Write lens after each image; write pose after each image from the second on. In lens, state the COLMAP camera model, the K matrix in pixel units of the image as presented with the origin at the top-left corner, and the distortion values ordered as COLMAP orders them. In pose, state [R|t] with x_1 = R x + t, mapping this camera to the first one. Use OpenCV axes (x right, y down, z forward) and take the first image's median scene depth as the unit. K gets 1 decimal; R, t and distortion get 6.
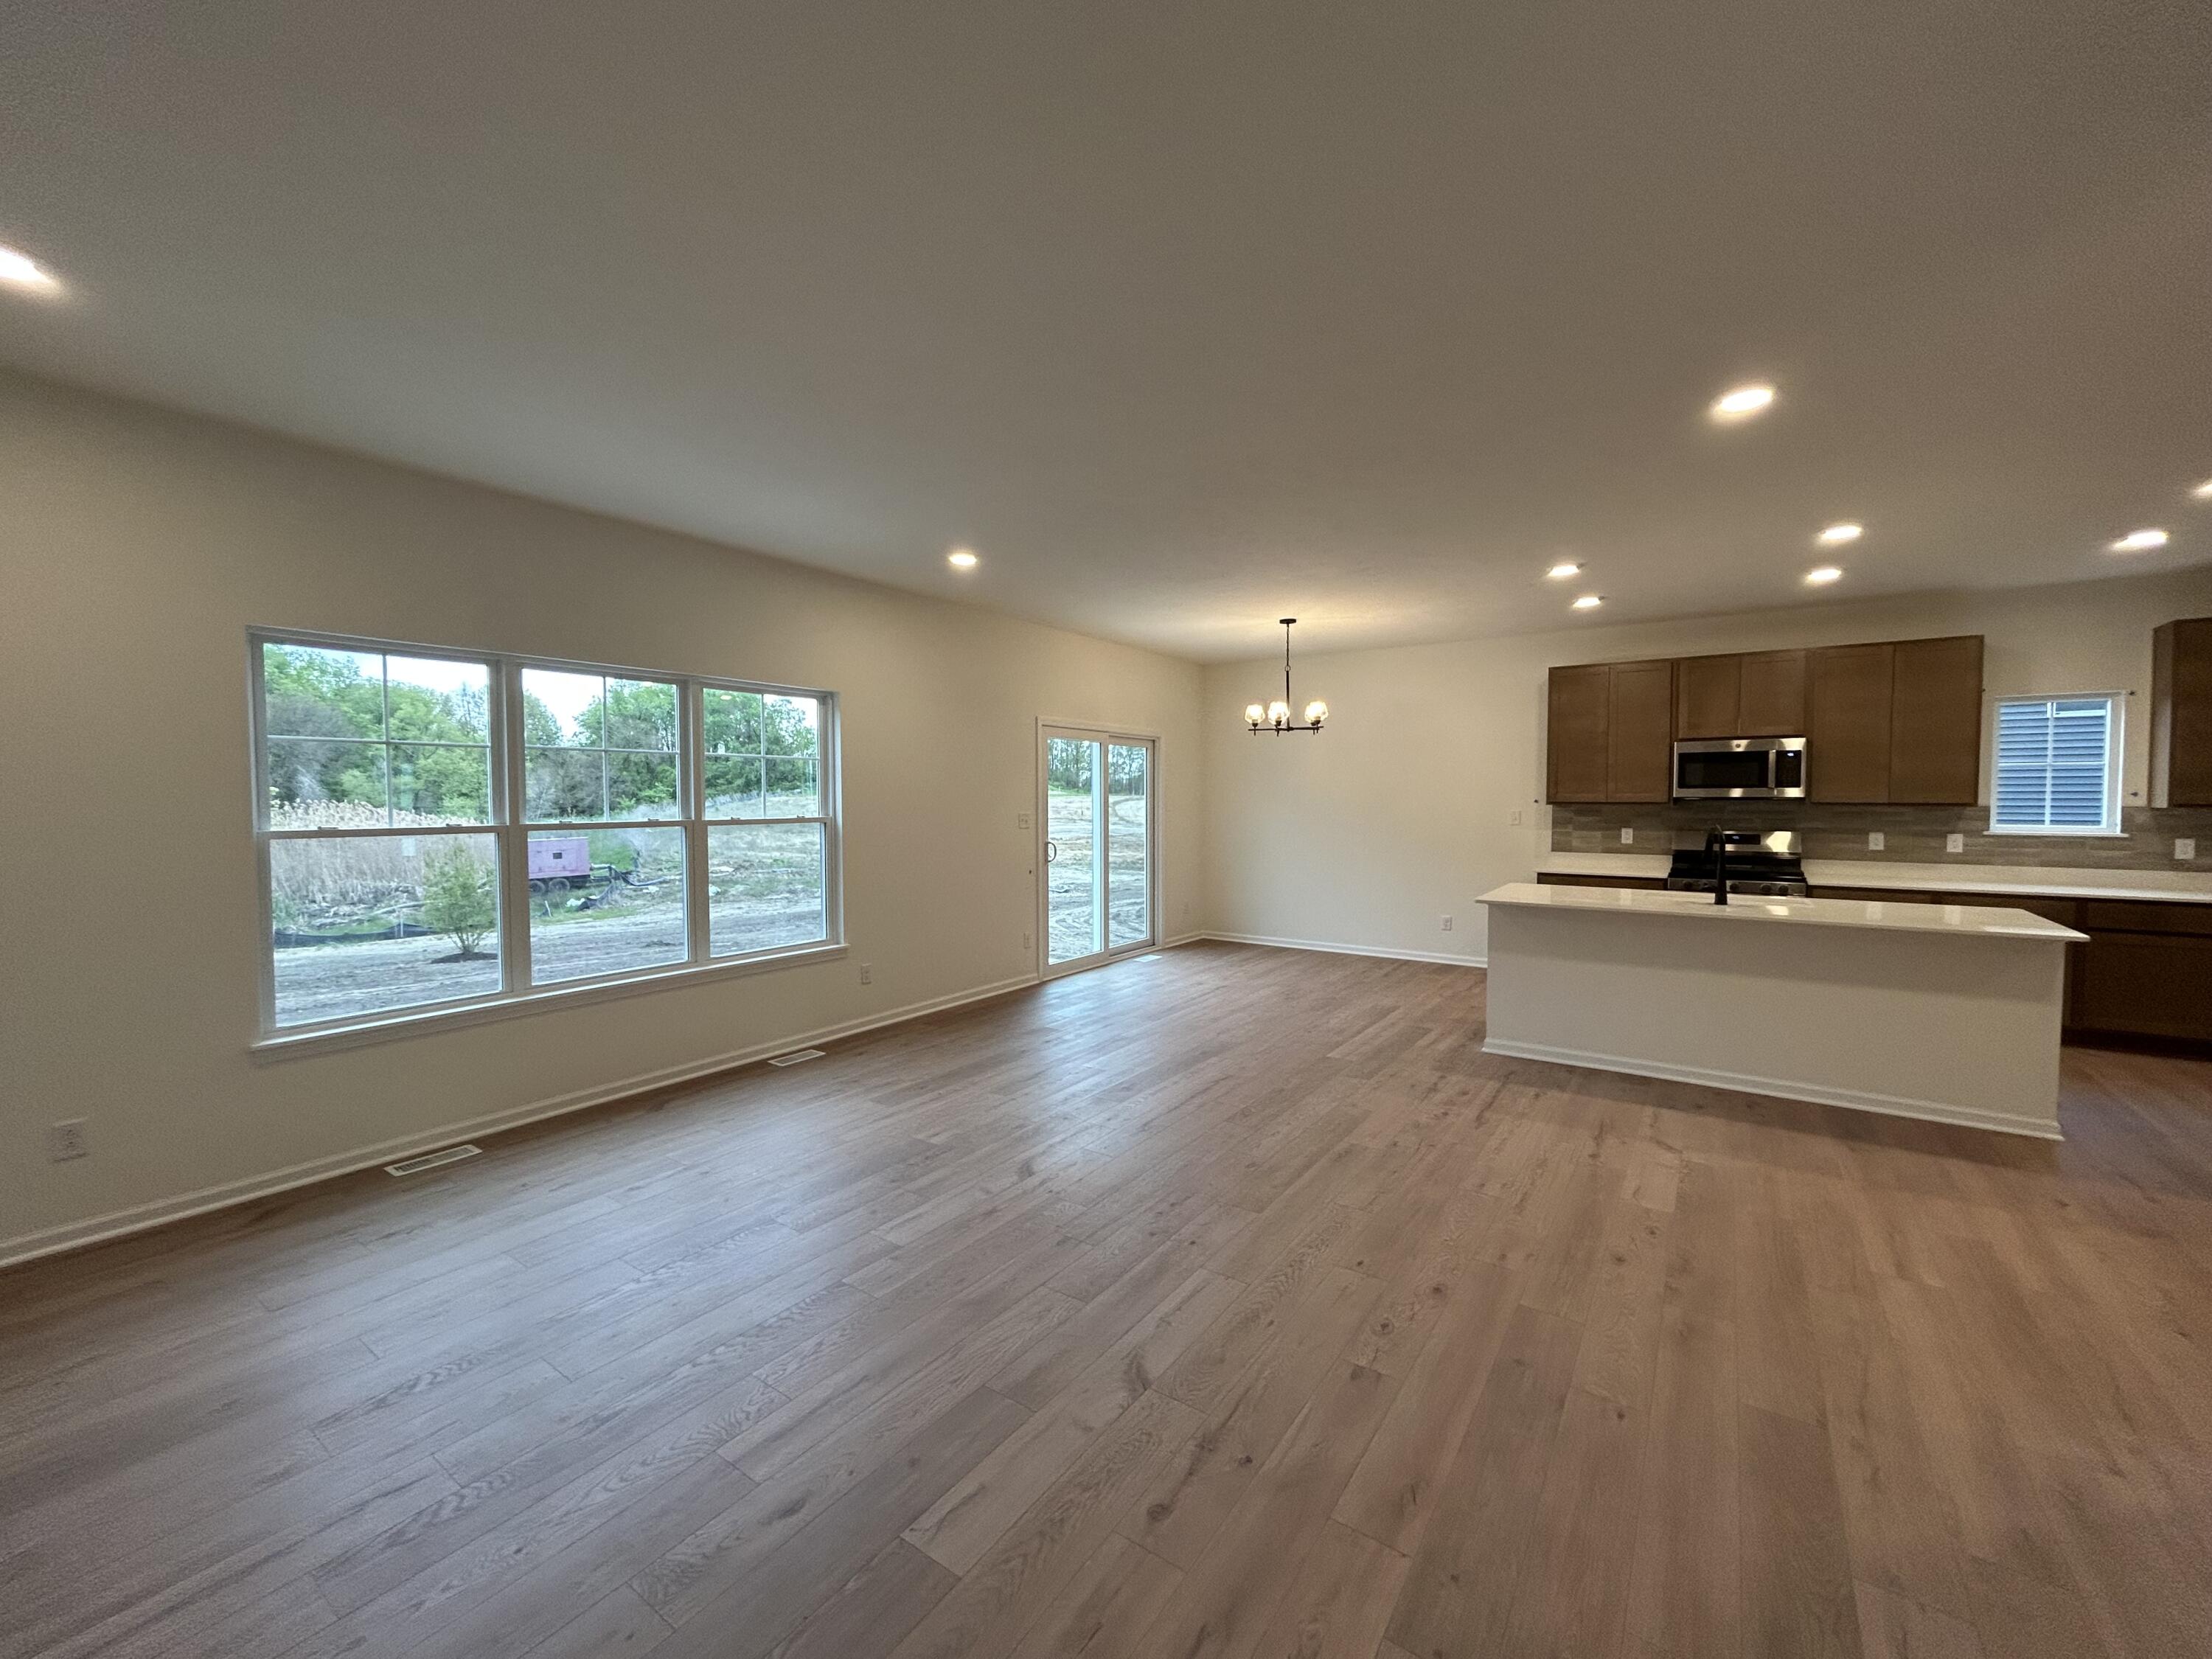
lens RADIAL K [[887.2, 0, 1106.0], [0, 887.2, 829.5], [0, 0, 1]] dist [0.002370, 0.000716]
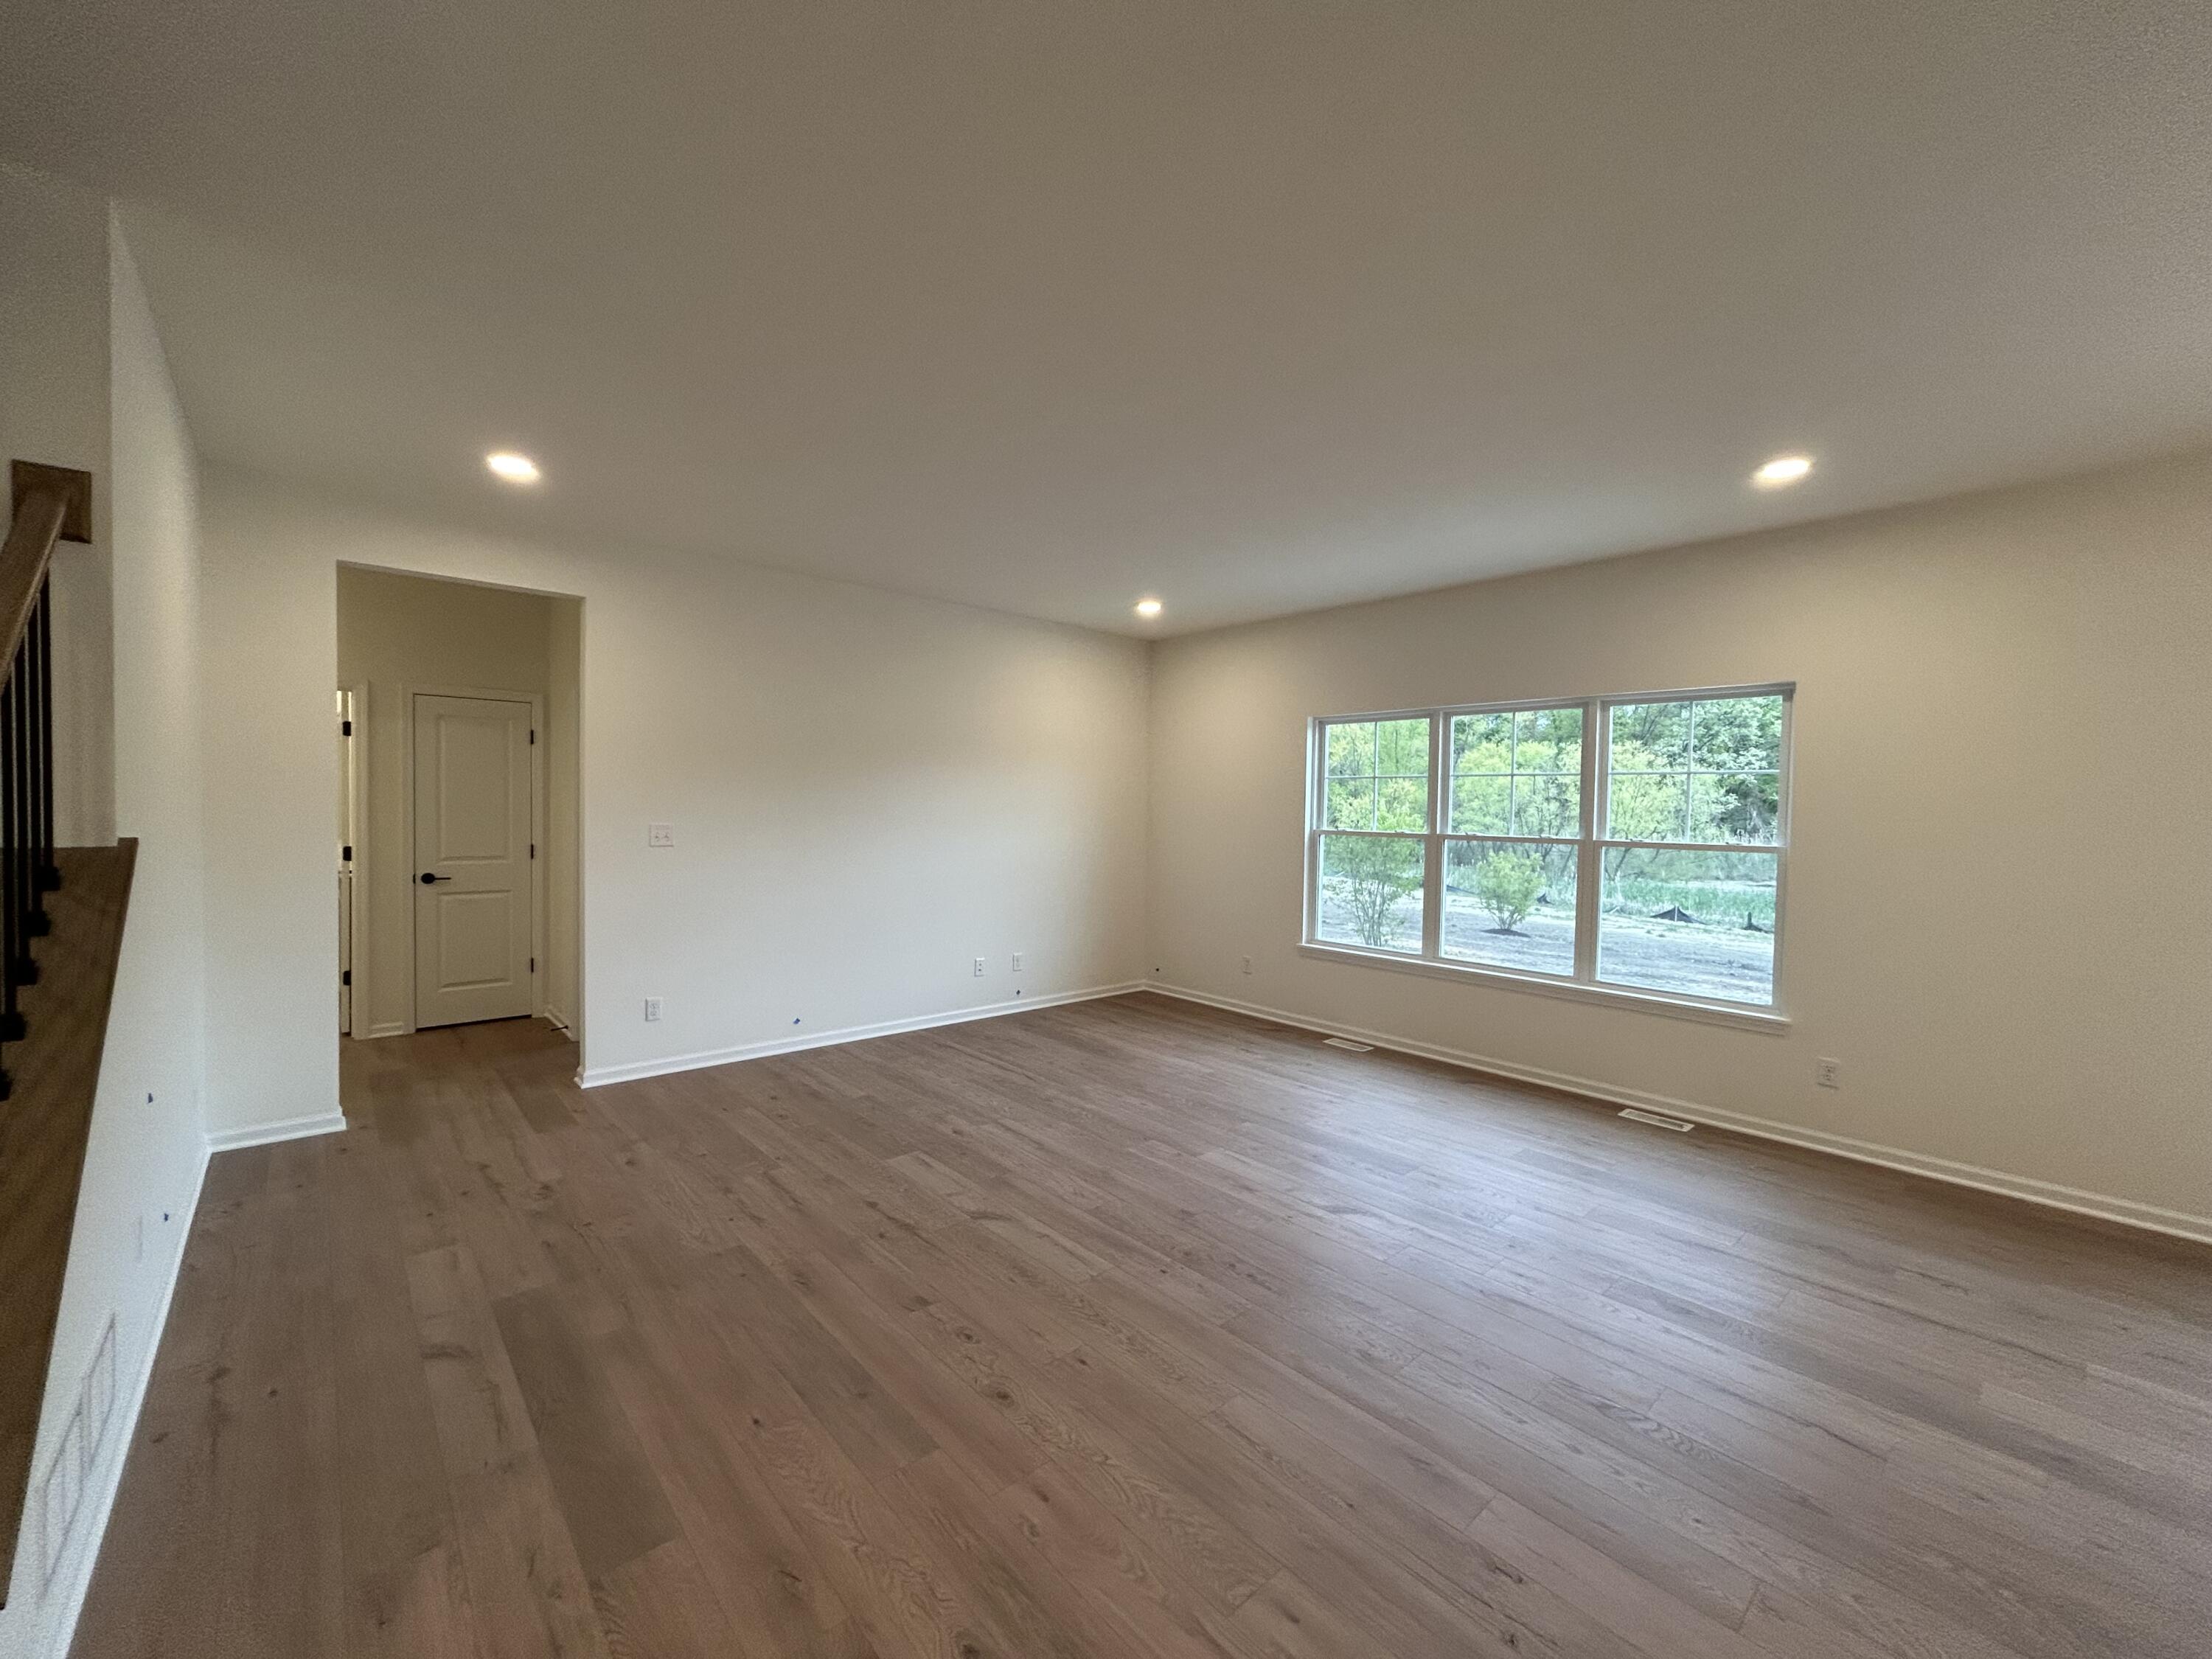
lens RADIAL K [[887.2, 0, 1106.0], [0, 887.2, 829.5], [0, 0, 1]] dist [0.002370, 0.000716]
pose [[-0.225309, 0.023663, -0.974000, 0.601186], [-0.055622, 0.997762, 0.037107, -0.027002], [0.972698, 0.062537, -0.223488, 0.649346]]
